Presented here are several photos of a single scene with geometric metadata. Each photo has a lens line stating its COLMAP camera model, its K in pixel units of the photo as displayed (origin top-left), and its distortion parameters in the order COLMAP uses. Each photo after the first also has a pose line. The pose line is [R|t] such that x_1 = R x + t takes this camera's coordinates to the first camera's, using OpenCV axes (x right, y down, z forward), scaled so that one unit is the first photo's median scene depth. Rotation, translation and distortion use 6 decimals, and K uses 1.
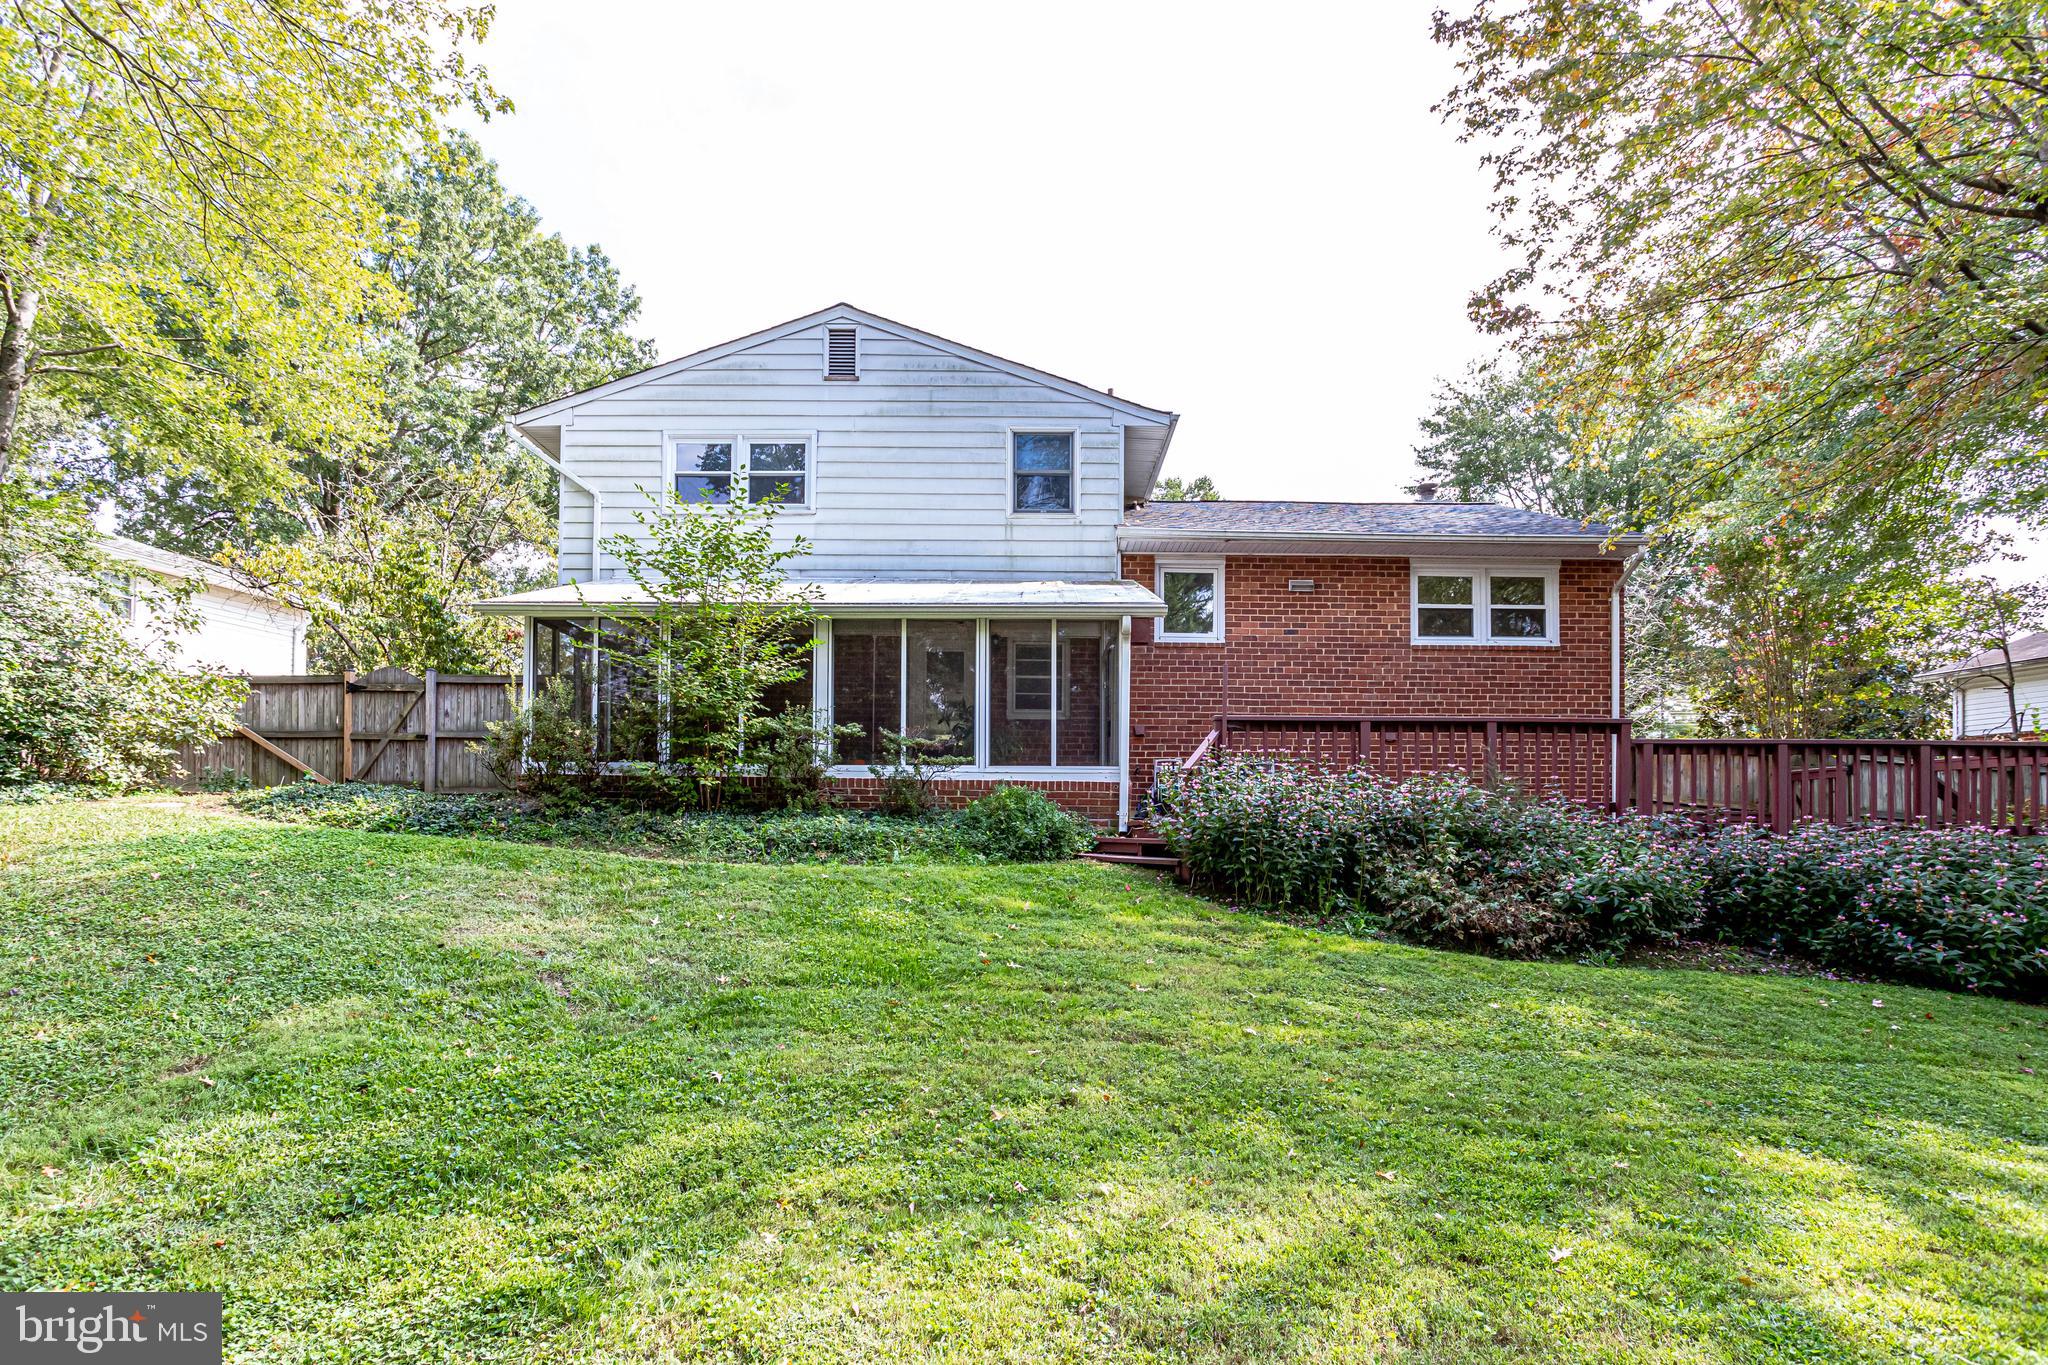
lens RADIAL K [[1048.3, 0, 1023.5], [0, 1048.3, 868.0], [0, 0, 1]] dist [-0.025448, -0.000142]
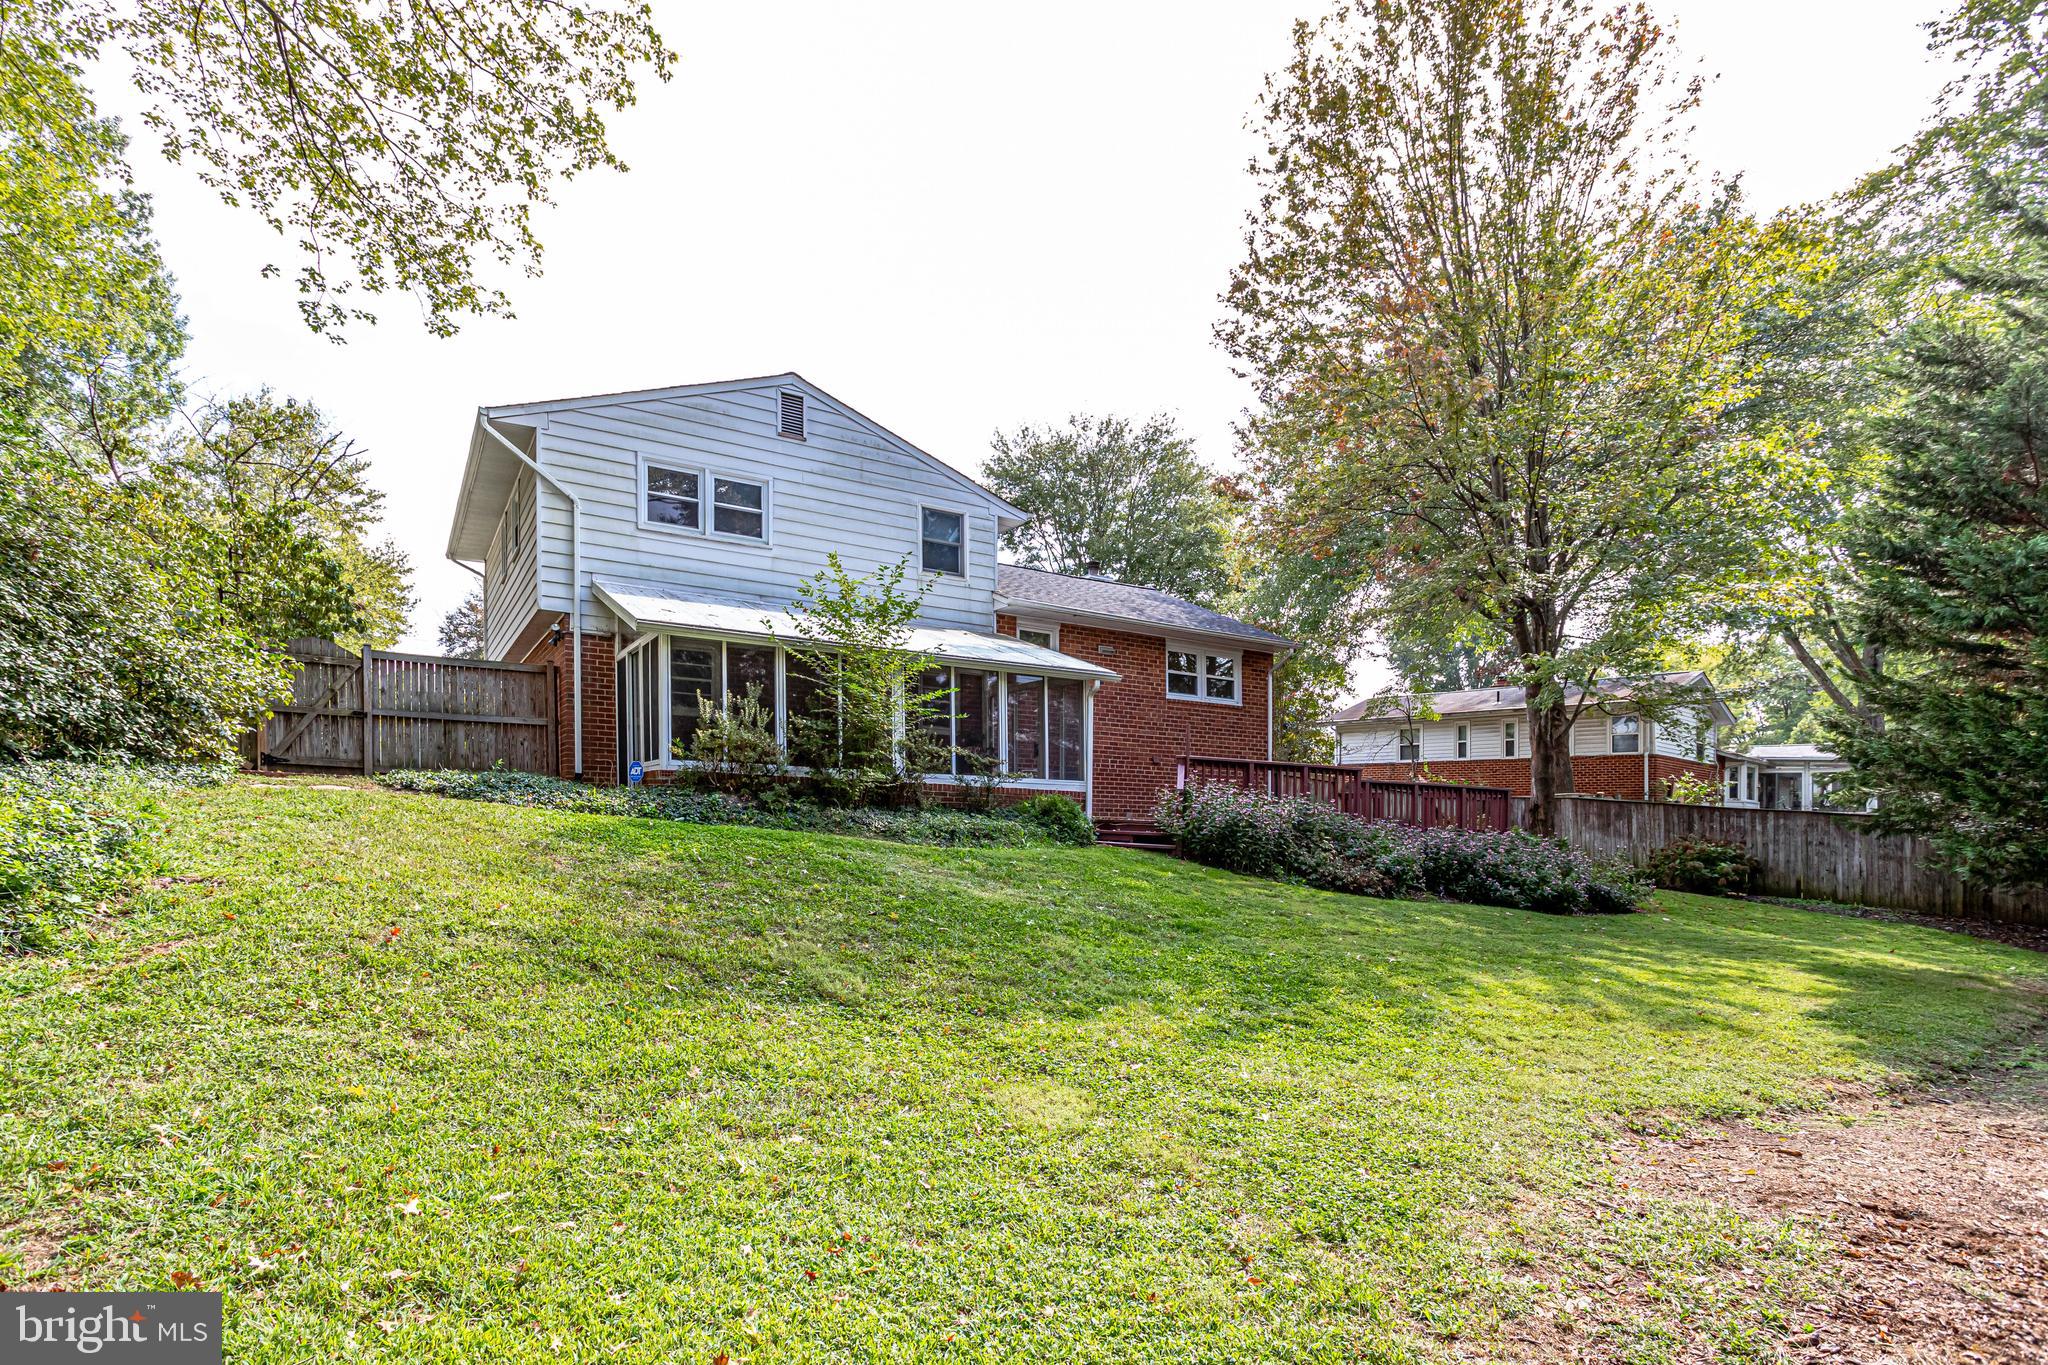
lens RADIAL K [[1048.3, 0, 1023.5], [0, 1048.3, 868.0], [0, 0, 1]] dist [-0.025448, -0.000142]
pose [[0.853965, -0.007395, 0.520278, -0.571092], [-0.002221, 0.999838, 0.017856, -0.000717], [-0.520326, -0.016404, 0.853810, -0.158696]]
